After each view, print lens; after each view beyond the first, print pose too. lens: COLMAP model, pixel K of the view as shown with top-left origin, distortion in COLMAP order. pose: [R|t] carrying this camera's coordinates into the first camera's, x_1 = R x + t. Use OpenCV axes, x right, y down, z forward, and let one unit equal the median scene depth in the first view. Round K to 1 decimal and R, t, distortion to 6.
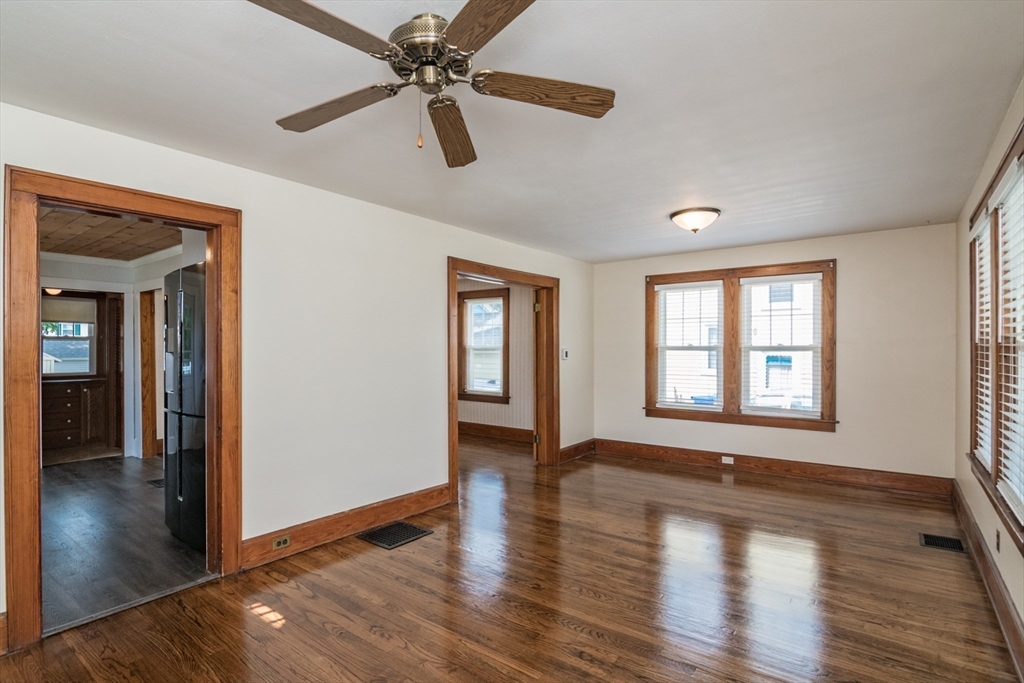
lens RADIAL K [[496.6, 0, 504.5], [0, 496.6, 348.8], [0, 0, 1]] dist [-0.008822, -0.001105]
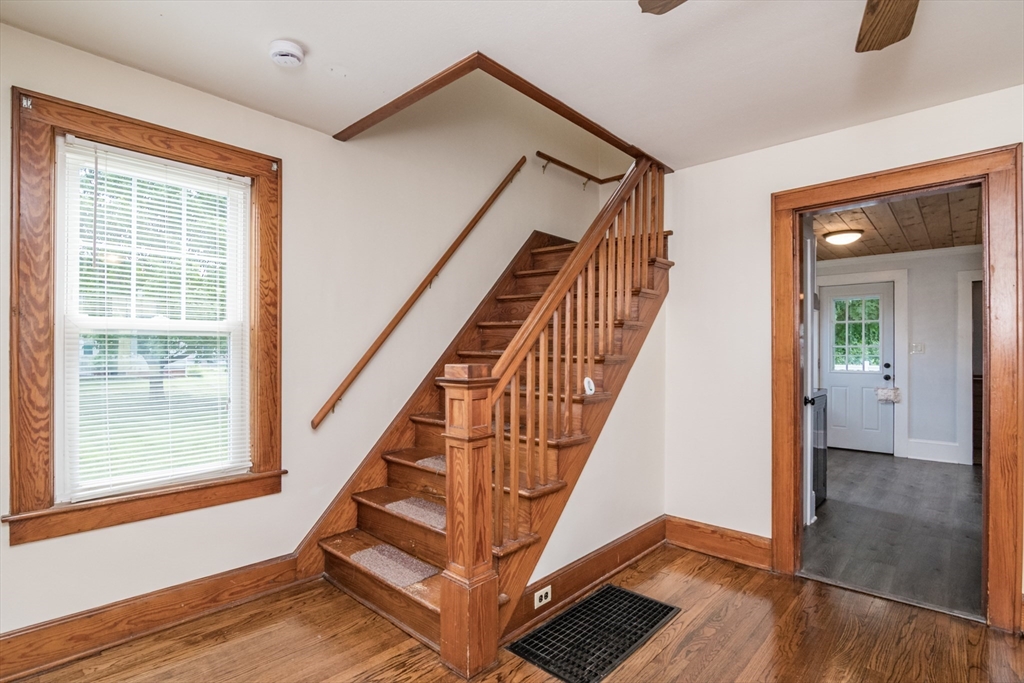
lens RADIAL K [[499.1, 0, 495.5], [0, 499.1, 349.9], [0, 0, 1]] dist [-0.013621, -0.000027]
pose [[-0.093194, -0.002785, -0.995644, 0.264354], [-0.003243, 0.999992, -0.002493, 0.032073], [0.995643, 0.002997, -0.093202, 0.291725]]
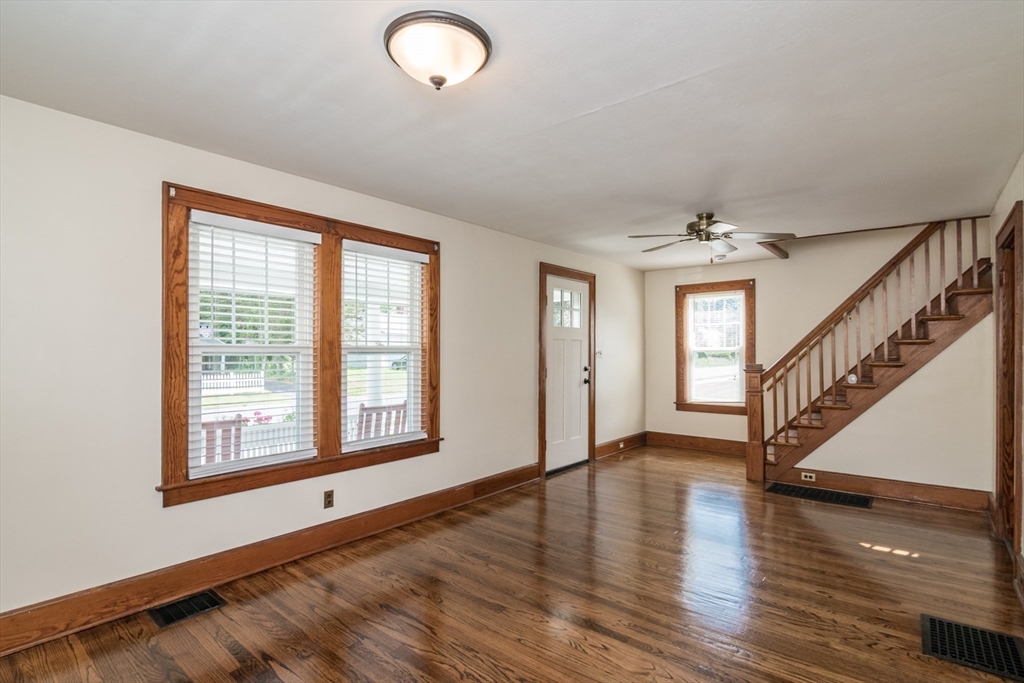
lens RADIAL K [[496.5, 0, 516.1], [0, 496.5, 353.6], [0, 0, 1]] dist [-0.003834, -0.000577]
pose [[-0.999876, 0.002744, 0.015539, 0.410420], [0.002800, 0.999990, 0.003590, 0.004714], [-0.015529, 0.003633, -0.999873, 1.937146]]
